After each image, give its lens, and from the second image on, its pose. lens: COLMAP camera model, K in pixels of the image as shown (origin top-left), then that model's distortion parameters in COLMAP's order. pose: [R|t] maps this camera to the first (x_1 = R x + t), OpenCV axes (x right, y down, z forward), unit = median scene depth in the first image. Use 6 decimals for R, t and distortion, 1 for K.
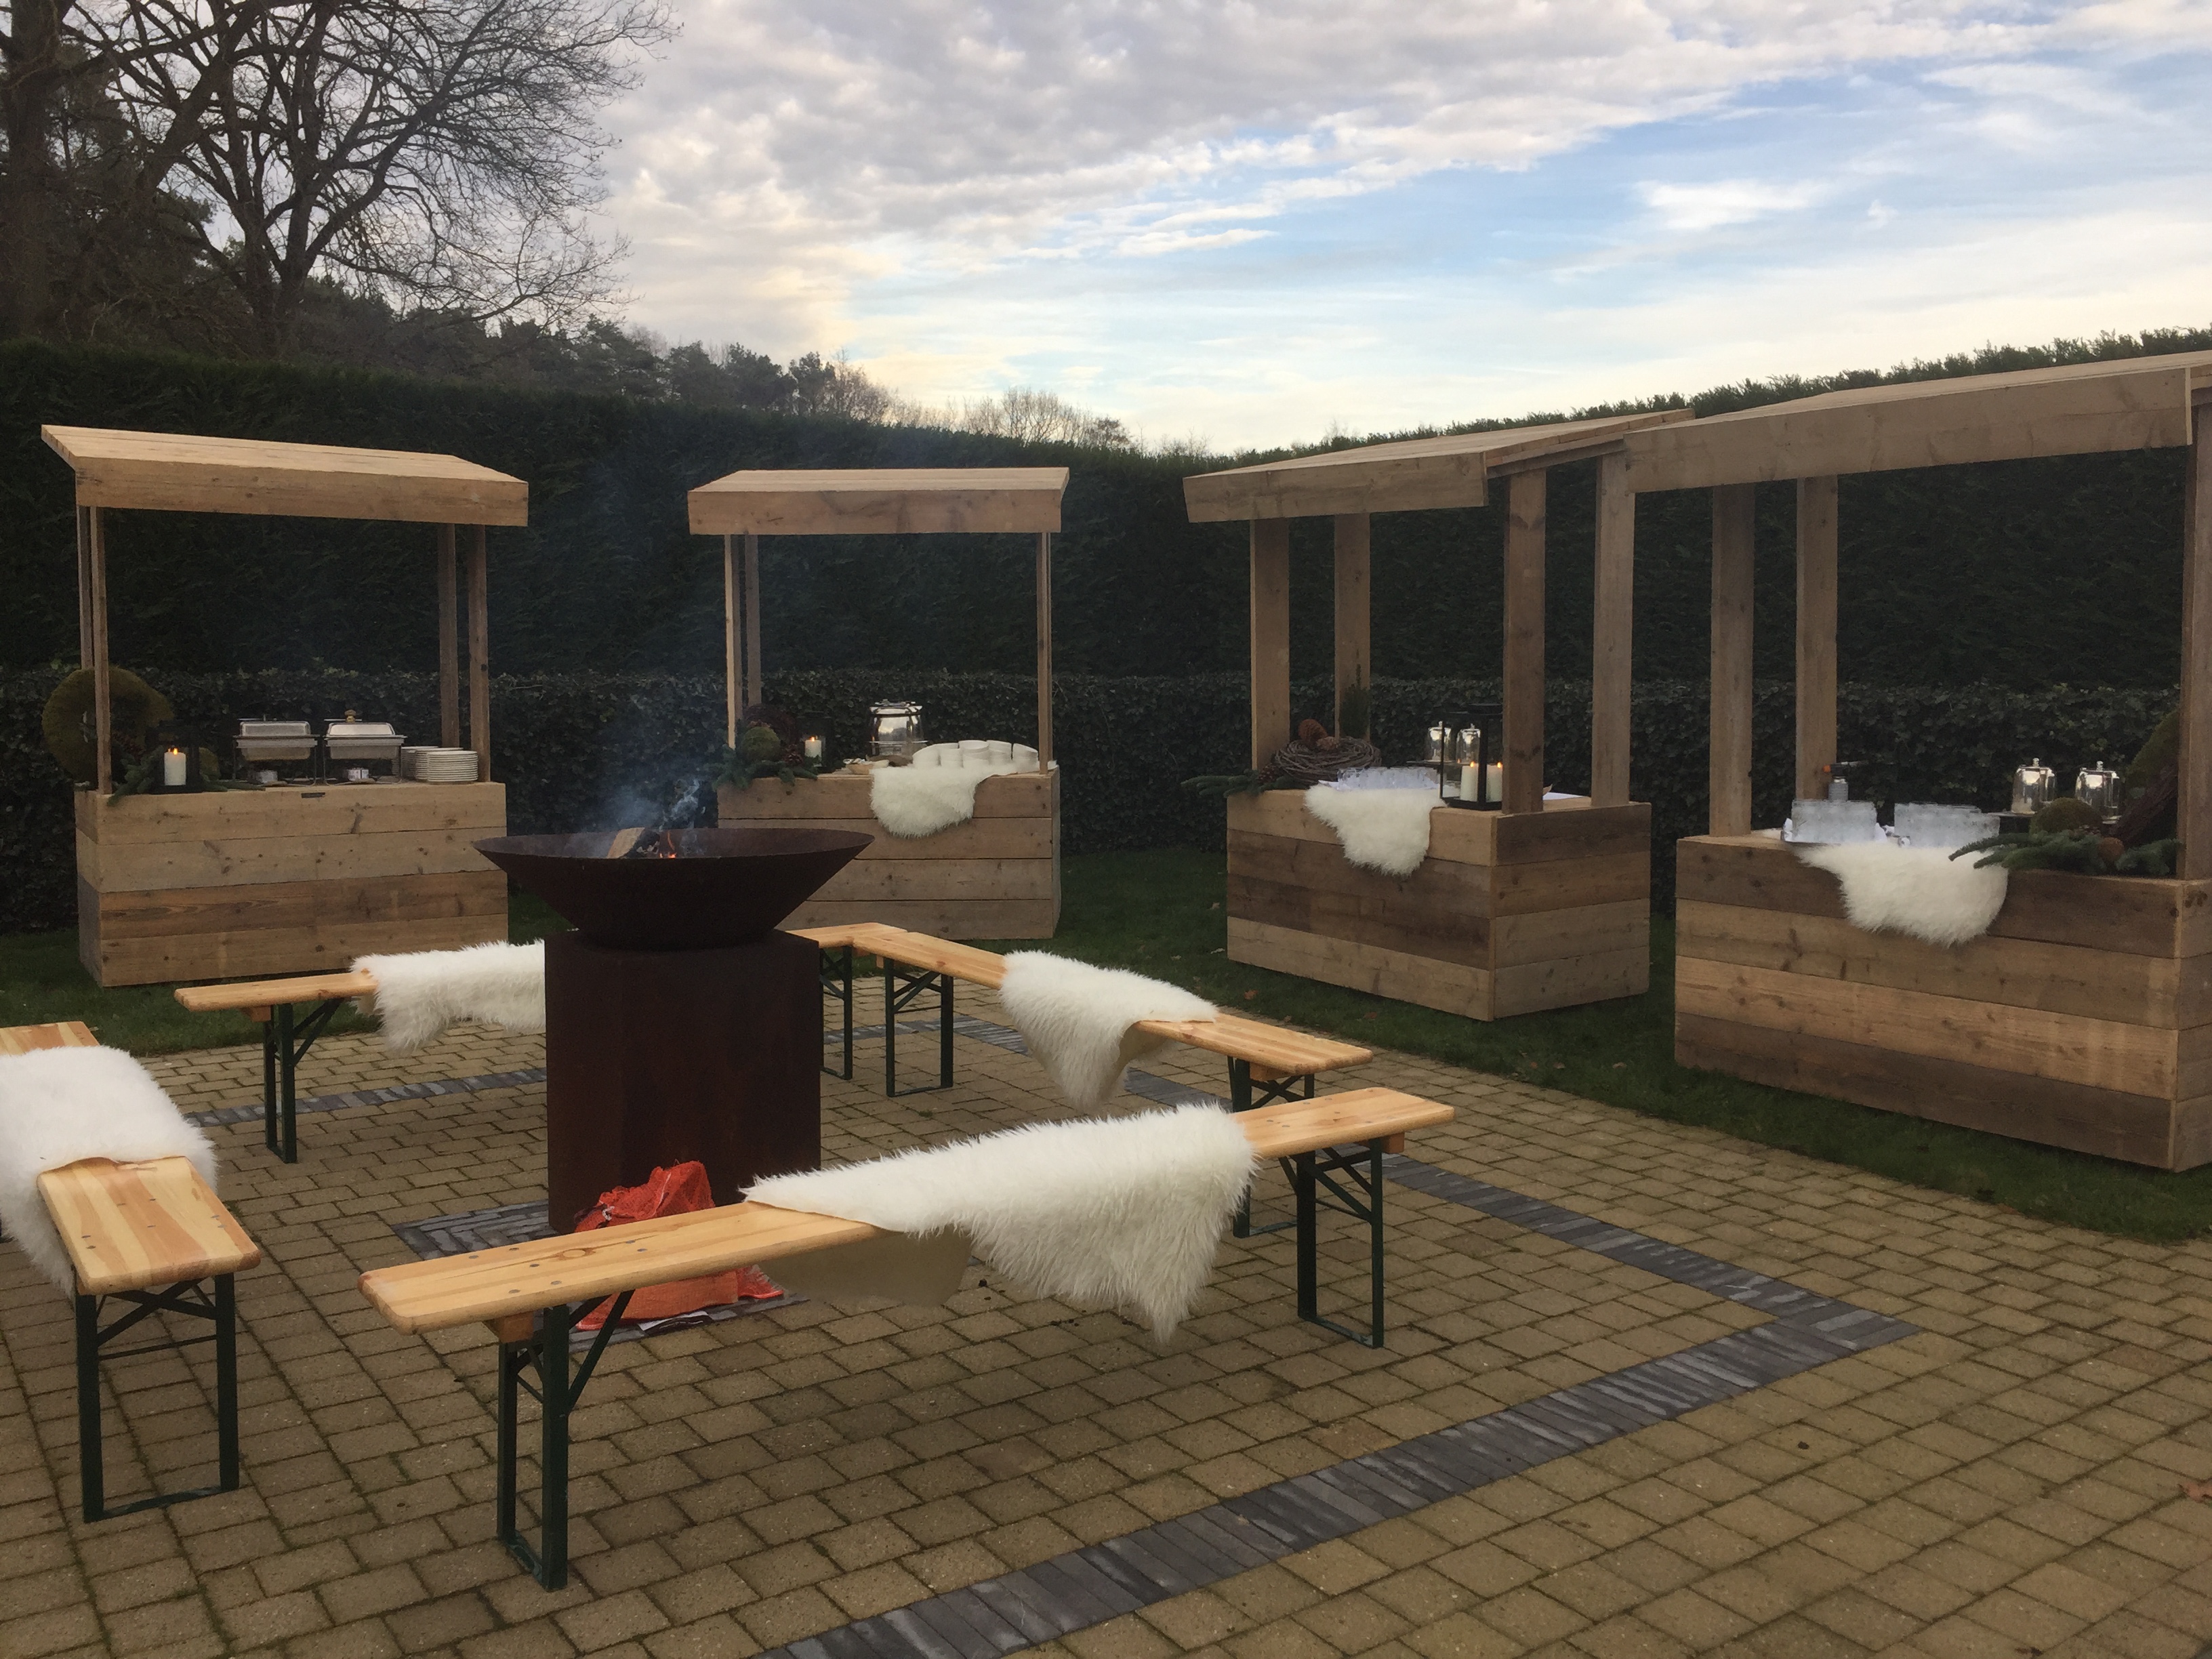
lens RADIAL K [[1870.8, 0, 1104.1], [0, 1870.8, 825.9], [0, 0, 1]] dist [0.052343, -0.019046]
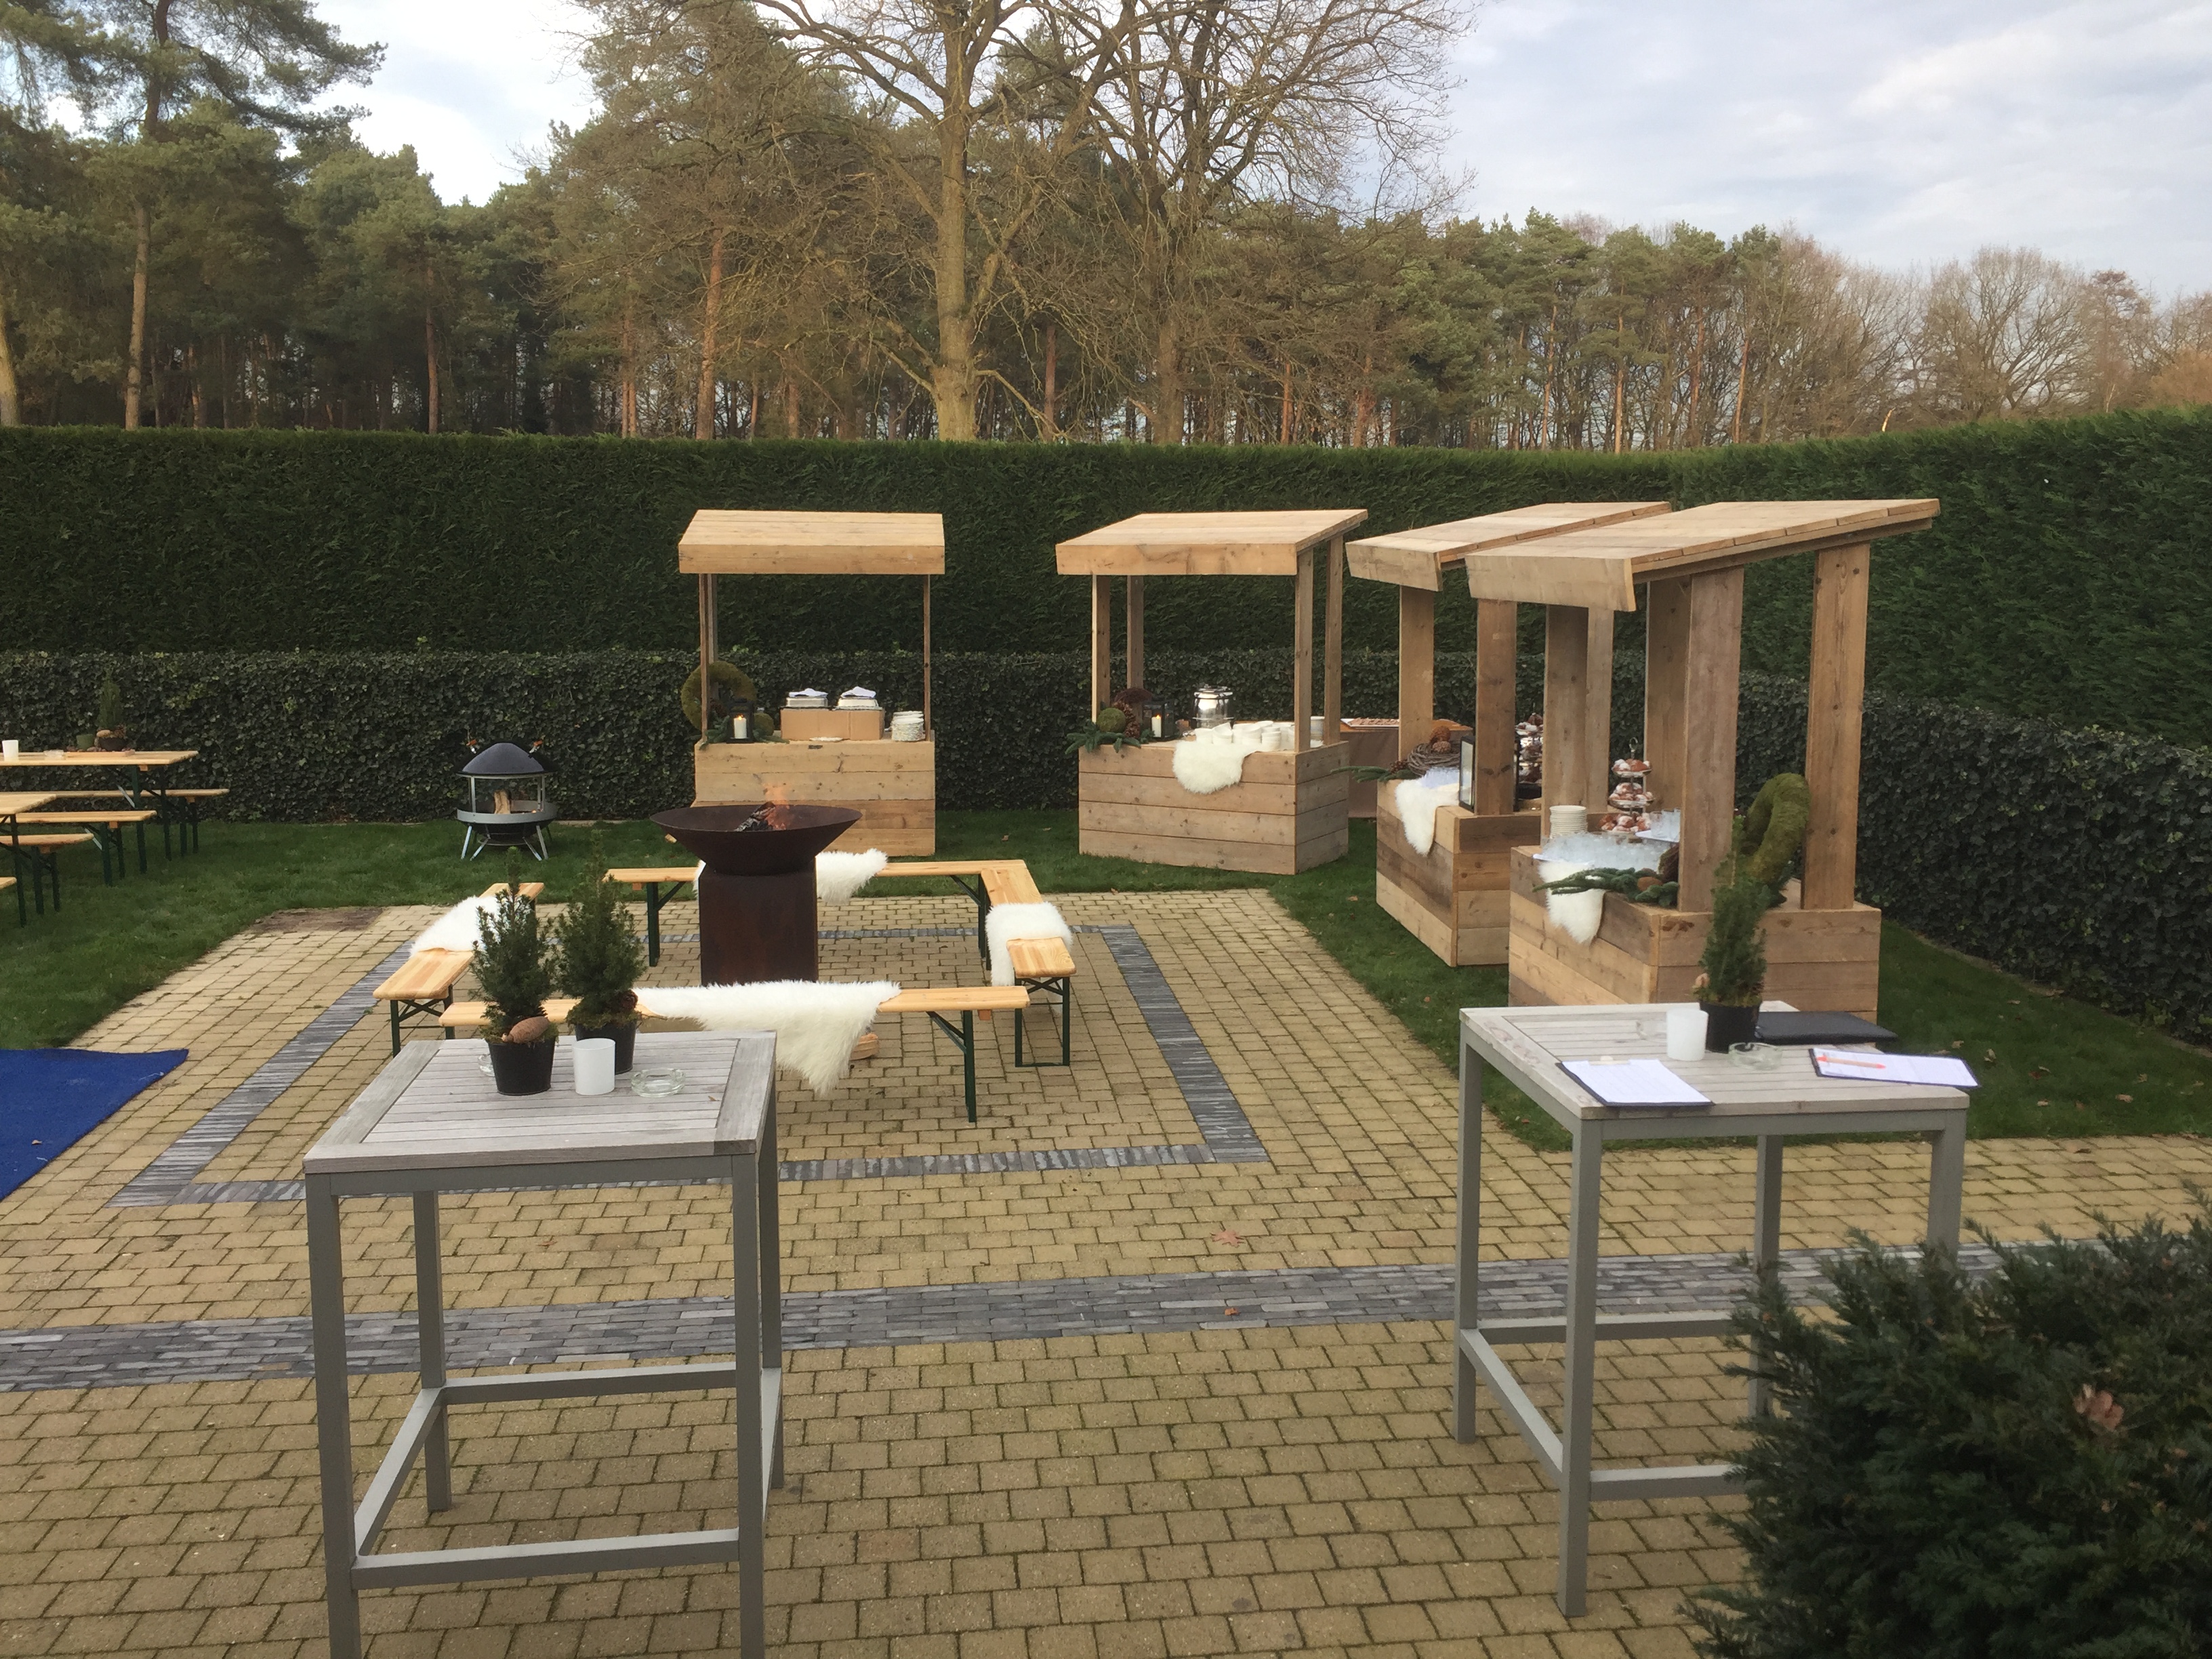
lens RADIAL K [[1870.8, 0, 1106.5], [0, 1870.8, 820.1], [0, 0, 1]] dist [0.052343, -0.019046]
pose [[0.876926, 0.070530, -0.475421, 0.567279], [-0.041735, 0.996612, 0.070868, -0.079360], [0.478809, -0.042304, 0.876899, -0.277484]]
